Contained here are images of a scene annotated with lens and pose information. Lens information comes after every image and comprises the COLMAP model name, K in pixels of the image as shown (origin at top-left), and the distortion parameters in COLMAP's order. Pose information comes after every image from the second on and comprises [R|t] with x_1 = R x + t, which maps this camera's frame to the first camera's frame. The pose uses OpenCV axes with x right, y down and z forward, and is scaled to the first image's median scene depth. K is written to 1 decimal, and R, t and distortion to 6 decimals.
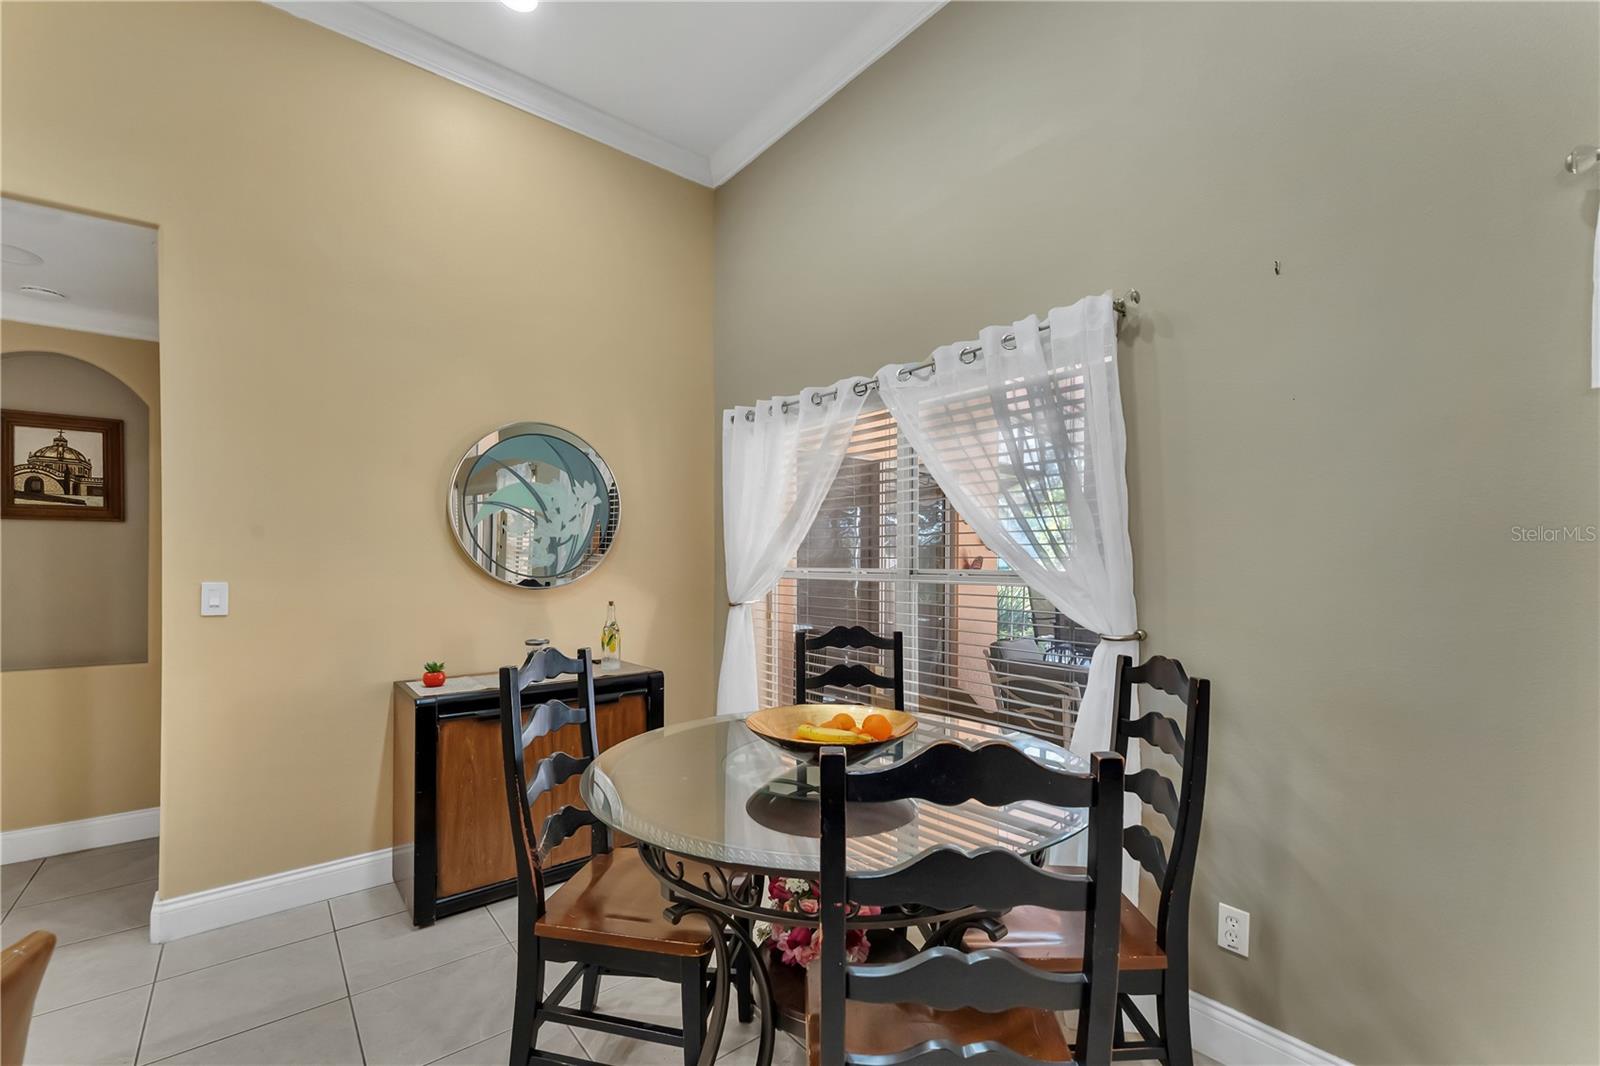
lens RADIAL K [[667.7, 0, 791.8], [0, 667.7, 562.0], [0, 0, 1]] dist [0.000932, 0.000114]
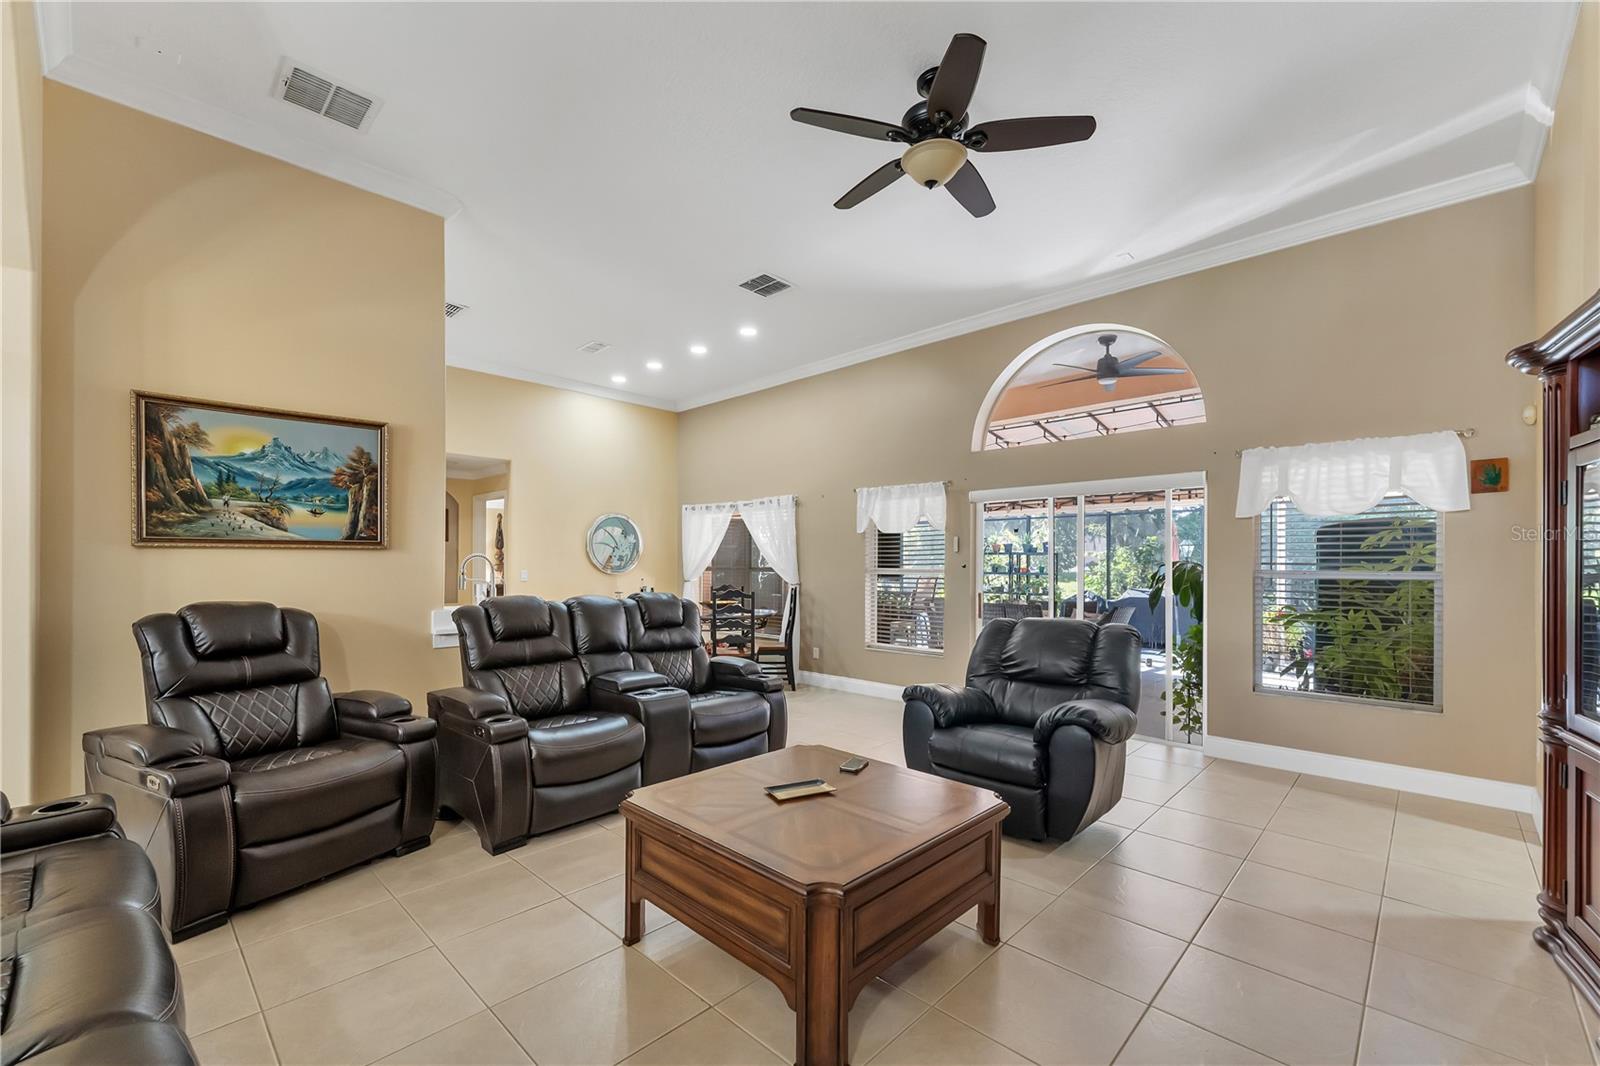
lens RADIAL K [[667.7, 0, 791.8], [0, 667.7, 562.0], [0, 0, 1]] dist [0.000932, 0.000114]
pose [[0.993771, 0.001993, 0.111426, 0.030938], [-0.001308, 0.999980, -0.006221, 0.004502], [-0.111436, 0.006036, 0.993753, -1.726530]]
